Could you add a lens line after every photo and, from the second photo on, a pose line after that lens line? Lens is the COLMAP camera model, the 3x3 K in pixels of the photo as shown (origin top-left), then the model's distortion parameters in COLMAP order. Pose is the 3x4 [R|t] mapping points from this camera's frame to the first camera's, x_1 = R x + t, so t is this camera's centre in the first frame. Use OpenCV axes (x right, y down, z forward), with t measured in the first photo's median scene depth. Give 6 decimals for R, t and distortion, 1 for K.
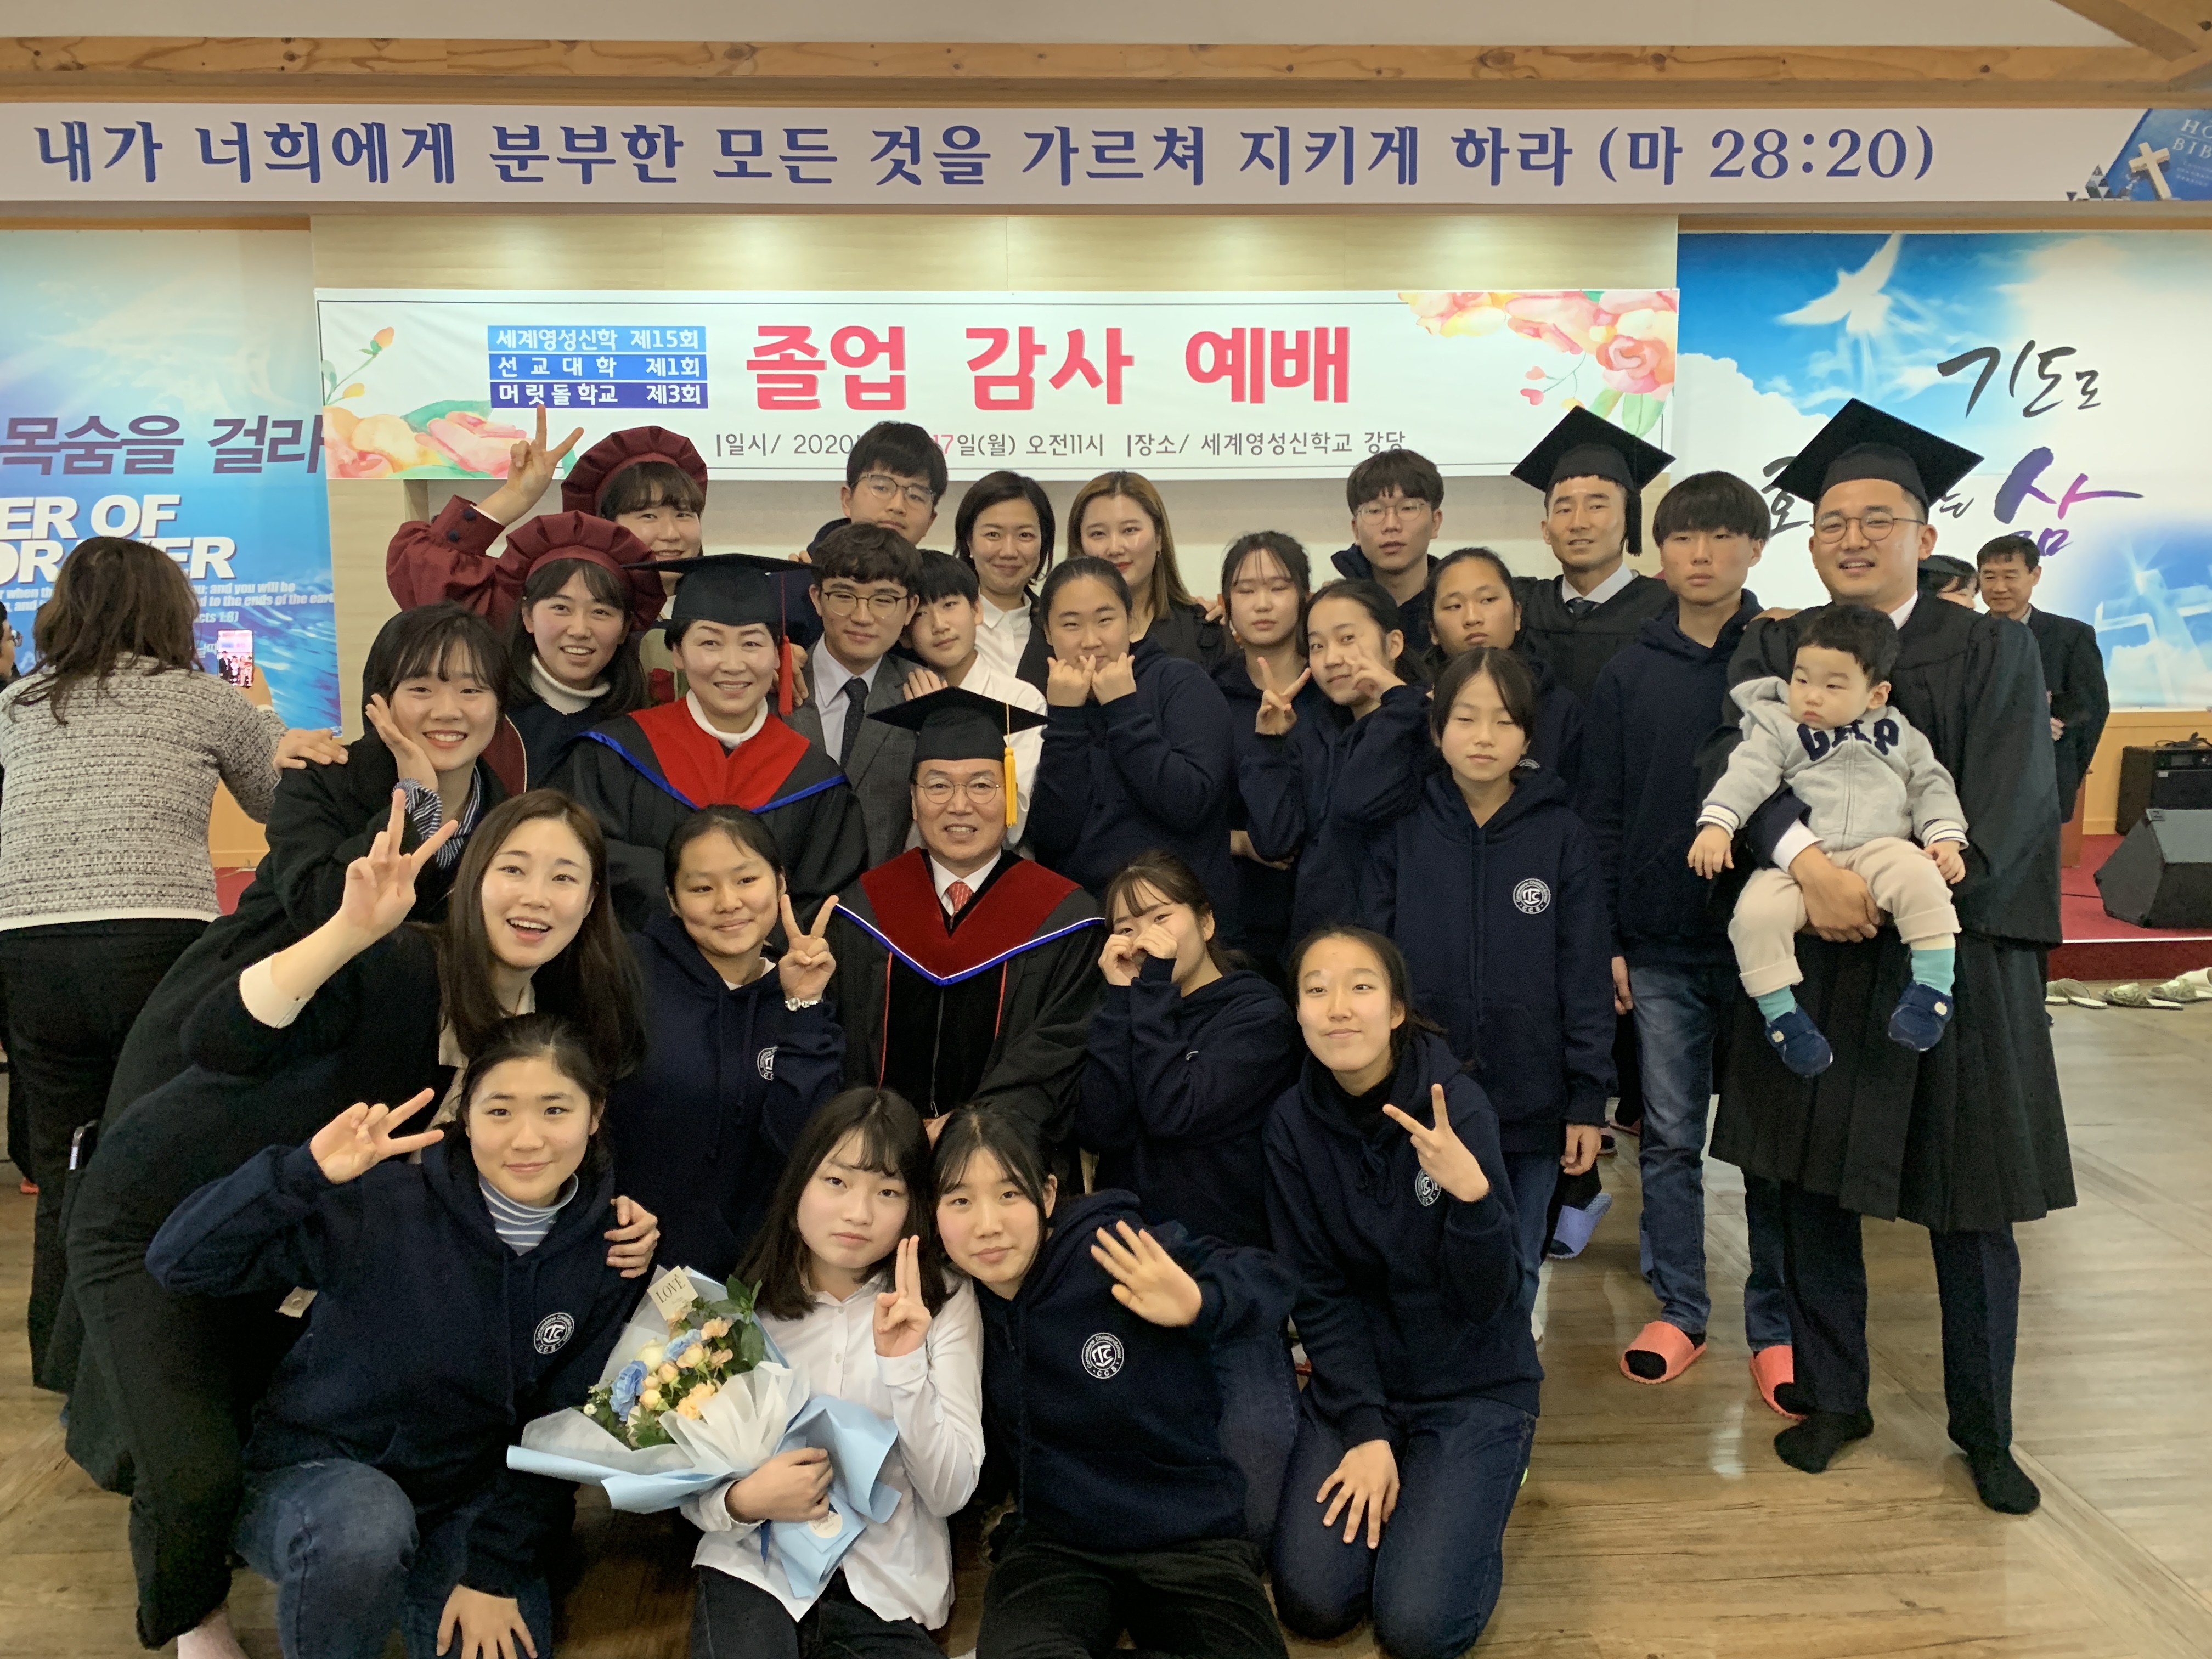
lens RADIAL K [[1665.1, 0, 1102.8], [0, 1665.1, 820.4], [0, 0, 1]] dist [-0.019753, 0.006181]
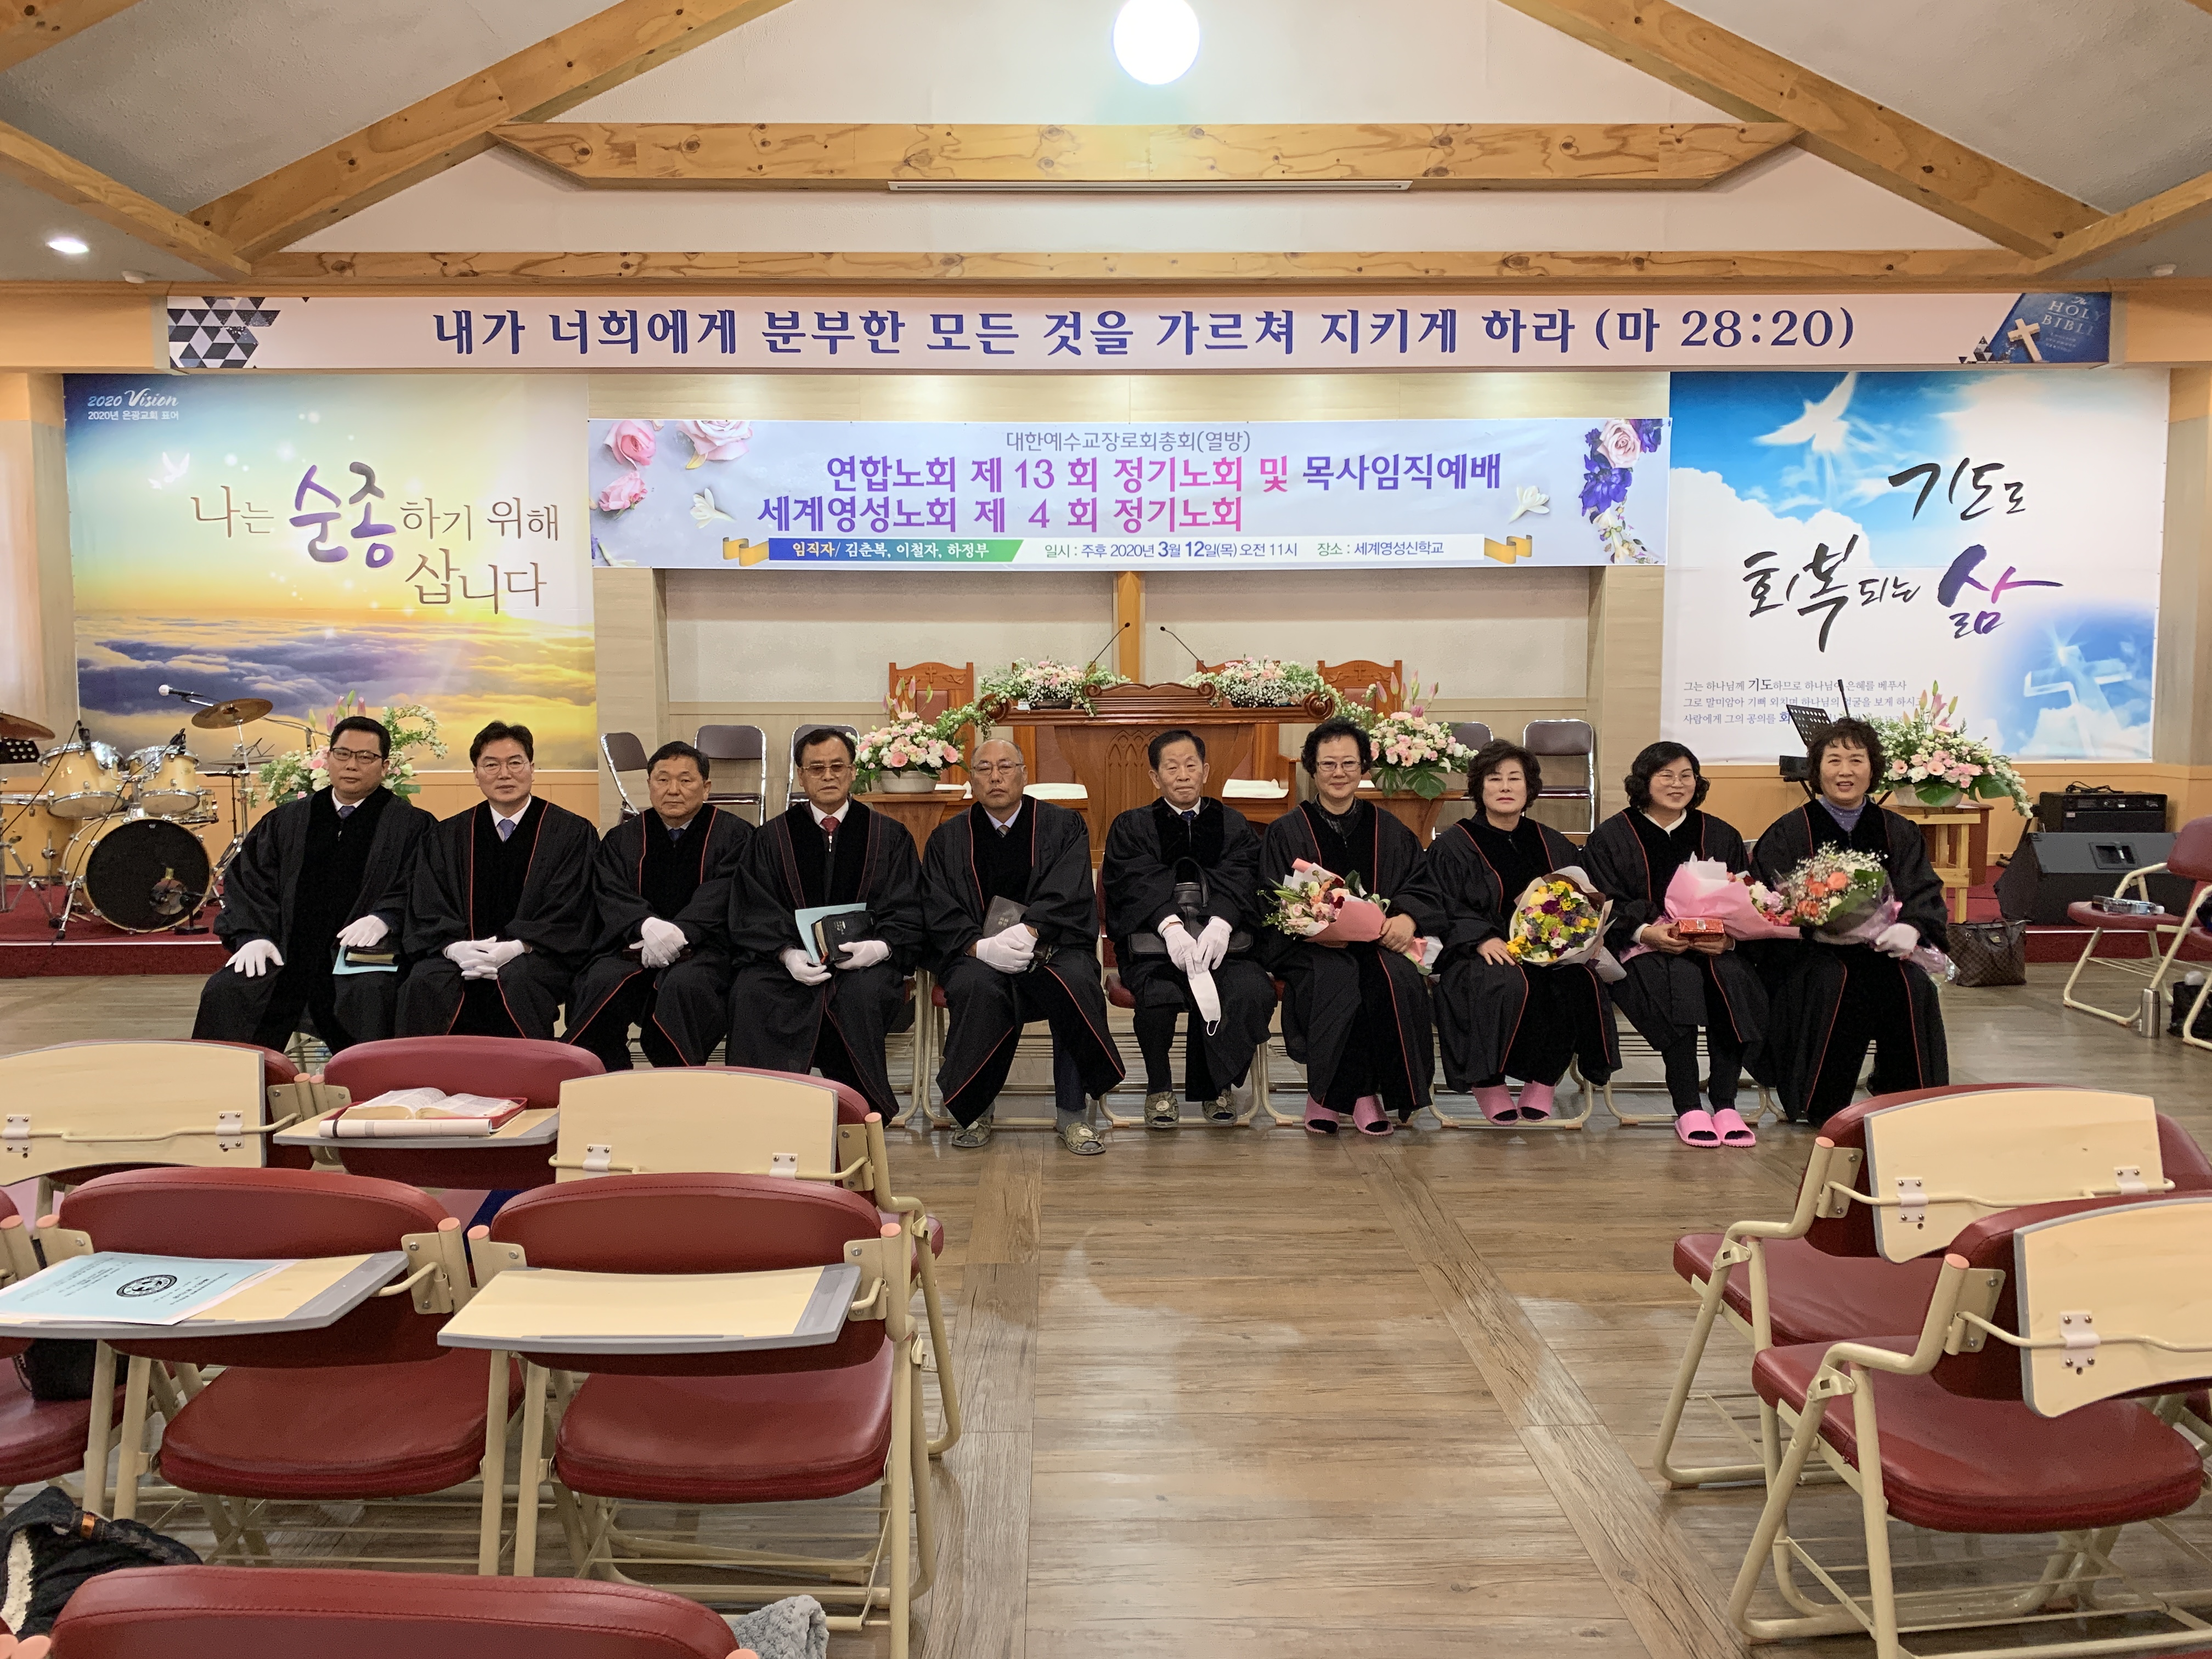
lens RADIAL K [[1665.1, 0, 1103.9], [0, 1665.1, 840.0], [0, 0, 1]] dist [-0.019753, 0.006181]
pose [[0.999466, 0.009137, -0.031361, -0.044866], [-0.009986, 0.999585, -0.027030, 0.042015], [0.031101, 0.027329, 0.999143, -0.316855]]
